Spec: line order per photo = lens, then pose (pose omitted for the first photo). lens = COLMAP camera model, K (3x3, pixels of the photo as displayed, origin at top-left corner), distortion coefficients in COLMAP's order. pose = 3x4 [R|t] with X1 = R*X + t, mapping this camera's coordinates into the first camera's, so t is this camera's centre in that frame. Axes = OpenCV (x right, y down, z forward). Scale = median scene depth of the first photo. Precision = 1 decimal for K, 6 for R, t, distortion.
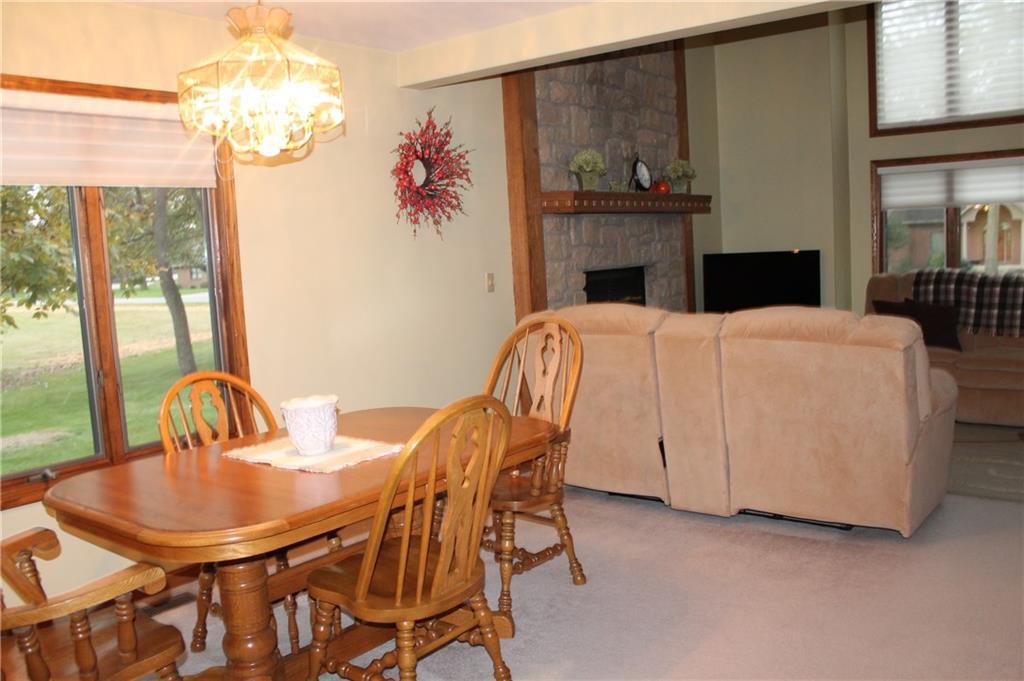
lens RADIAL K [[877.9, 0, 513.0], [0, 877.9, 342.5], [0, 0, 1]] dist [-0.156520, 0.150459]
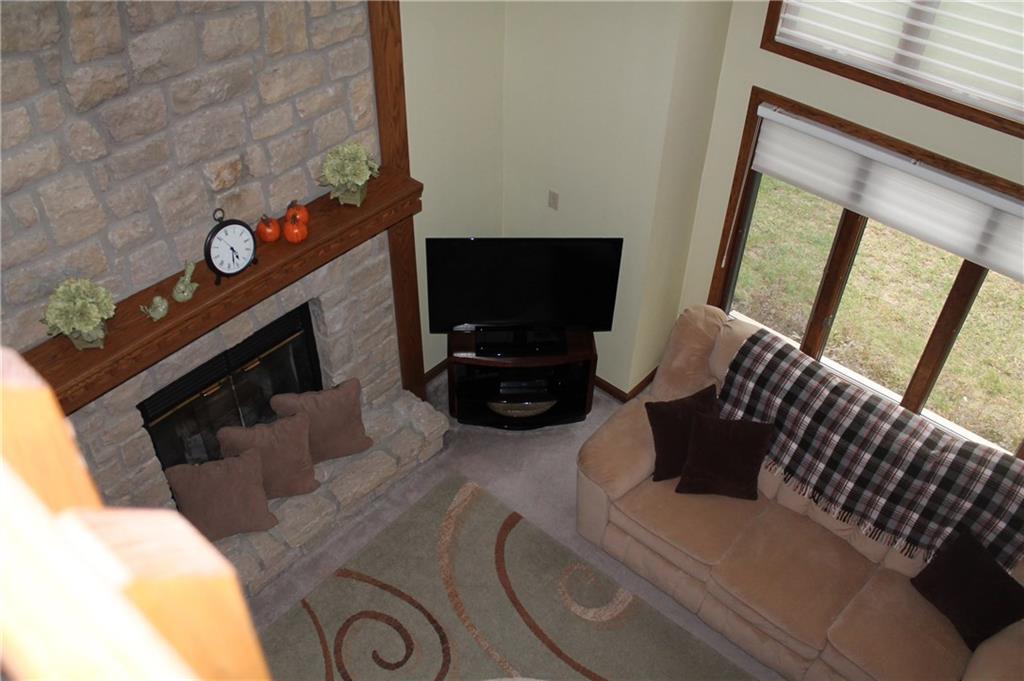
lens RADIAL K [[877.9, 0, 512.1], [0, 877.9, 339.6], [0, 0, 1]] dist [-0.156520, 0.150459]
pose [[0.995939, 0.089750, 0.007050, 0.376213], [-0.076975, 0.808321, 0.583689, -0.550464], [0.046687, -0.581861, 0.811947, 0.601160]]
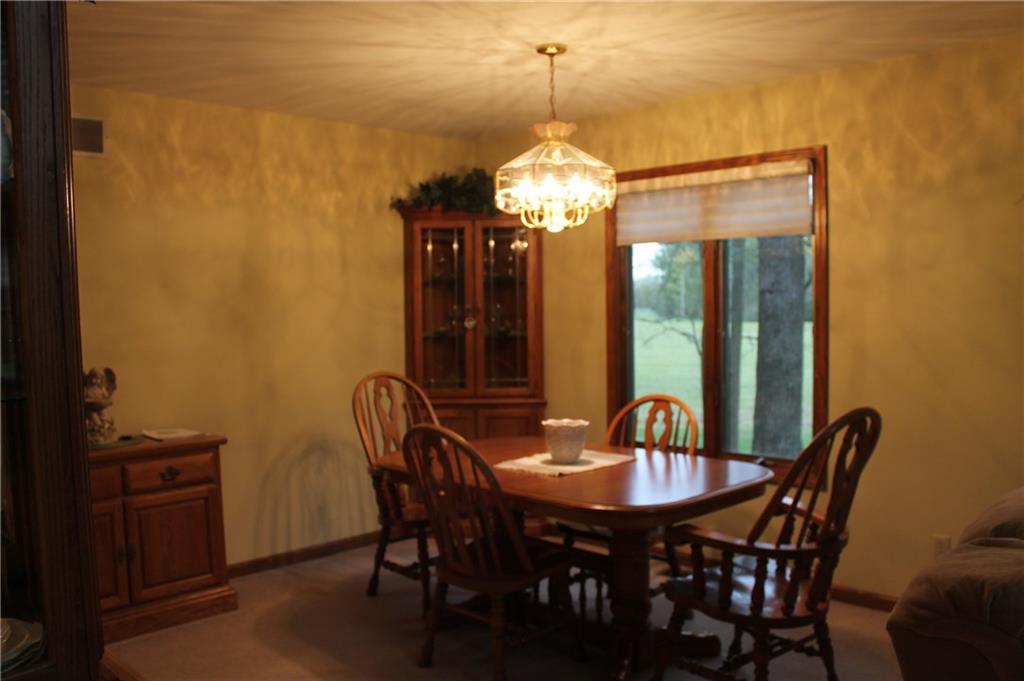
lens RADIAL K [[877.9, 0, 512.0], [0, 877.9, 344.9], [0, 0, 1]] dist [-0.156520, 0.150459]
pose [[-0.116432, 0.100643, -0.988086, 0.536721], [-0.080977, 0.990579, 0.110439, -0.095621], [0.989892, 0.092871, -0.107185, 0.551677]]
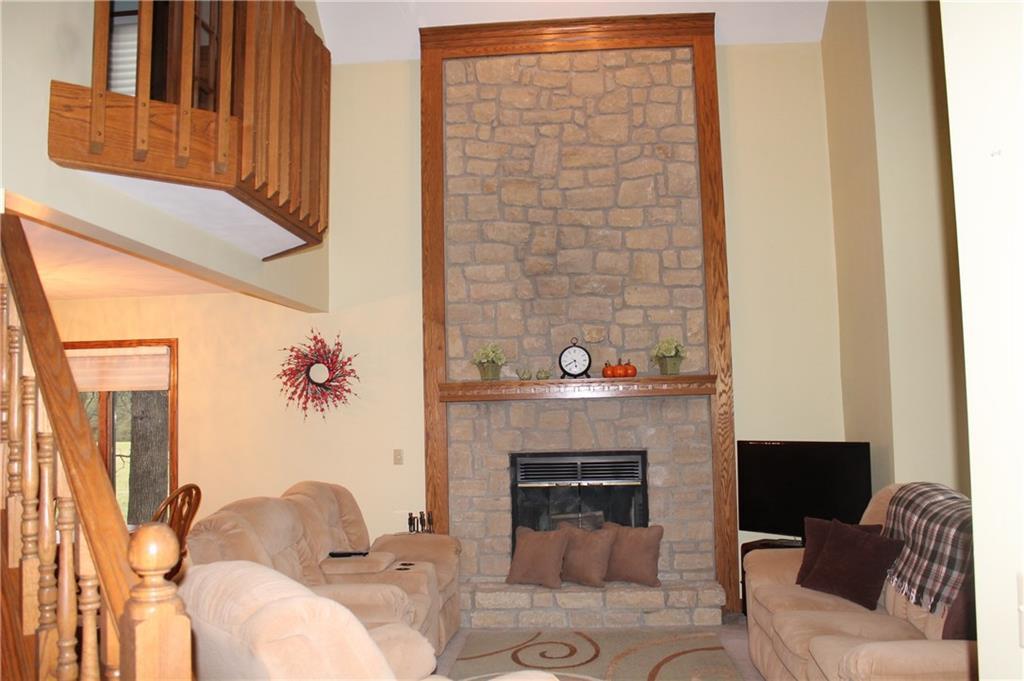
lens RADIAL K [[877.9, 0, 509.8], [0, 877.9, 345.5], [0, 0, 1]] dist [-0.156520, 0.150459]
pose [[0.548285, -0.022117, -0.835999, 1.088771], [-0.092304, 0.991942, -0.086779, -0.131308], [0.831182, 0.124746, 0.541826, 0.444589]]
